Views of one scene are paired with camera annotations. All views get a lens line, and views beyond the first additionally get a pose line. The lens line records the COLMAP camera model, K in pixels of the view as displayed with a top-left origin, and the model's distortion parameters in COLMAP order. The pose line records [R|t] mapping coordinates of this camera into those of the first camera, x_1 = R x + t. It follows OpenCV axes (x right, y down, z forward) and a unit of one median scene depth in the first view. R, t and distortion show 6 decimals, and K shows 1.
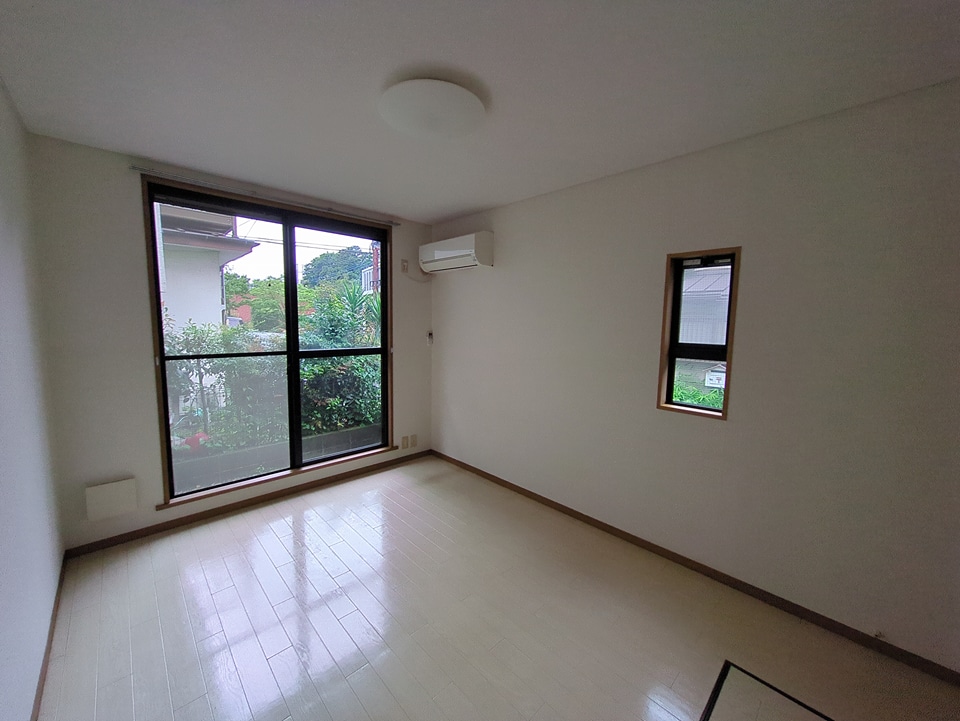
lens RADIAL K [[376.9, 0, 481.1], [0, 376.9, 356.9], [0, 0, 1]] dist [-0.000468, 0.000184]
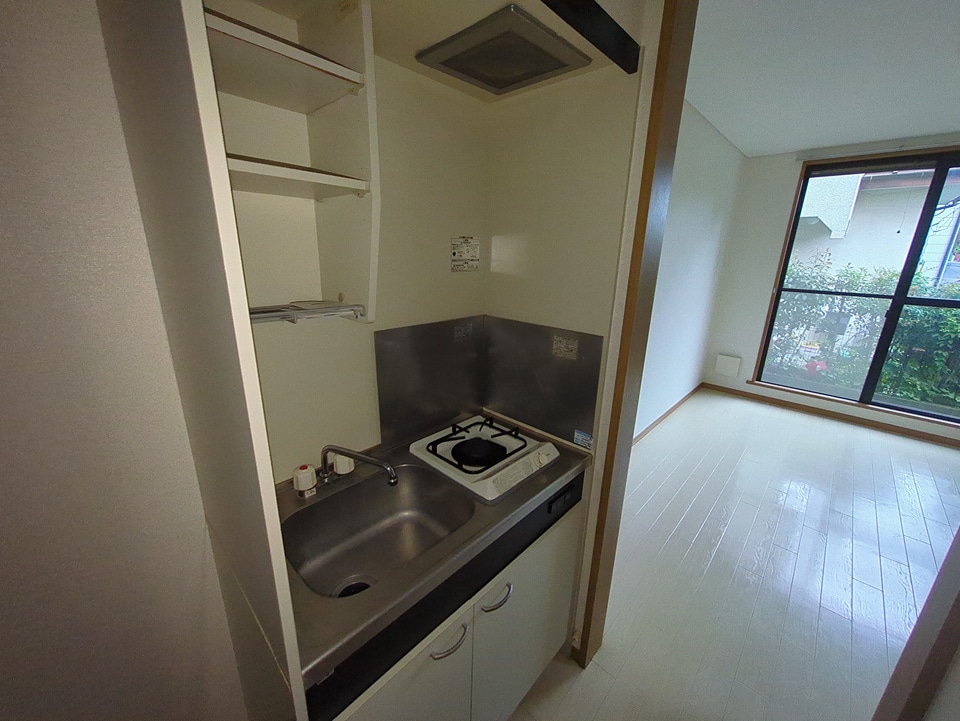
lens RADIAL K [[375.1, 0, 481.0], [0, 375.1, 356.9], [0, 0, 1]] dist [-0.000401, 0.000507]
pose [[0.037893, 0.262799, -0.964106, 0.442180], [-0.119637, 0.959053, 0.256720, 0.015433], [0.992094, 0.105615, 0.067782, -0.180731]]
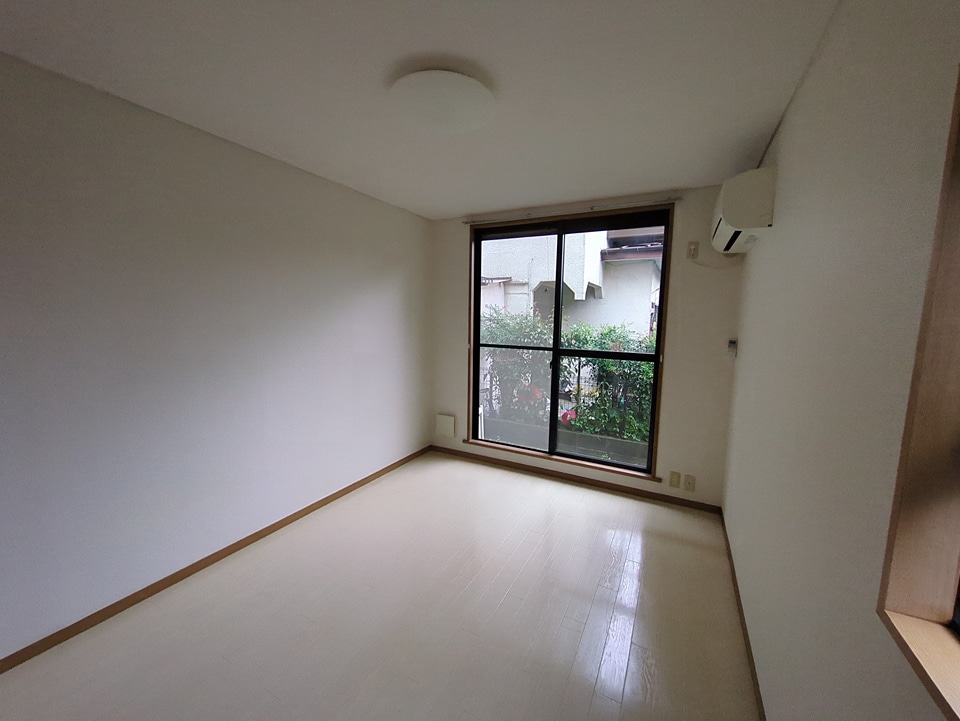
lens RADIAL K [[376.9, 0, 481.1], [0, 376.9, 356.9], [0, 0, 1]] dist [-0.000468, 0.000184]
pose [[0.309349, 0.093543, -0.946336, 0.419348], [-0.104087, 0.992502, 0.064081, -0.033587], [0.945235, 0.078678, 0.316766, 0.391454]]
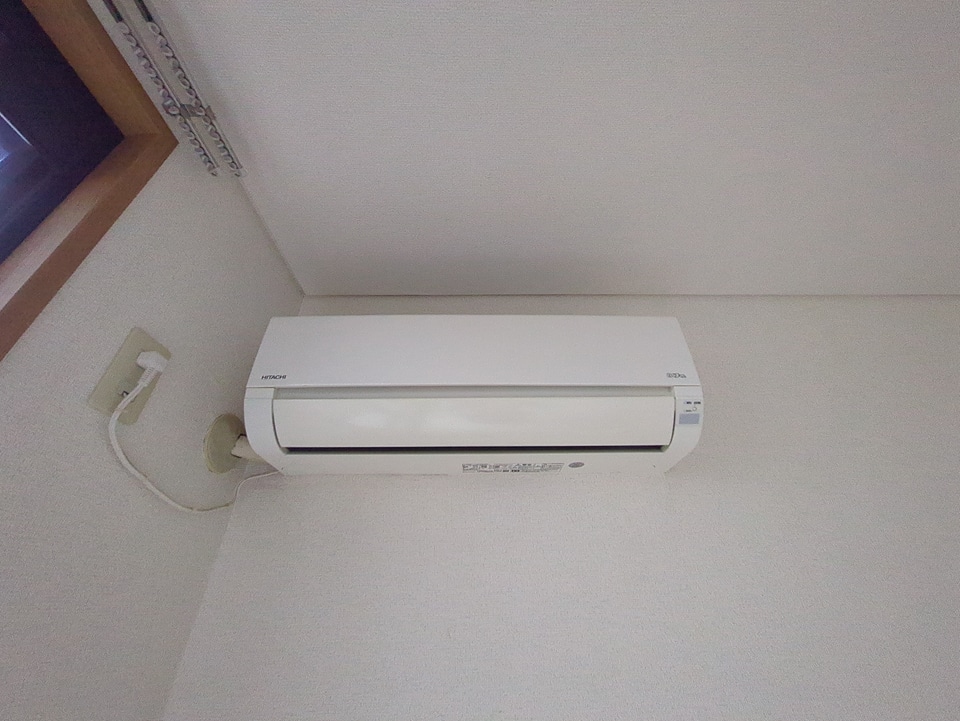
lens RADIAL K [[376.9, 0, 481.1], [0, 376.9, 356.9], [0, 0, 1]] dist [-0.000468, 0.000184]
pose [[0.691614, 0.377973, 0.615472, -0.209284], [0.088839, 0.801151, -0.591831, -0.153785], [-0.716783, 0.463997, 0.520509, 0.854117]]
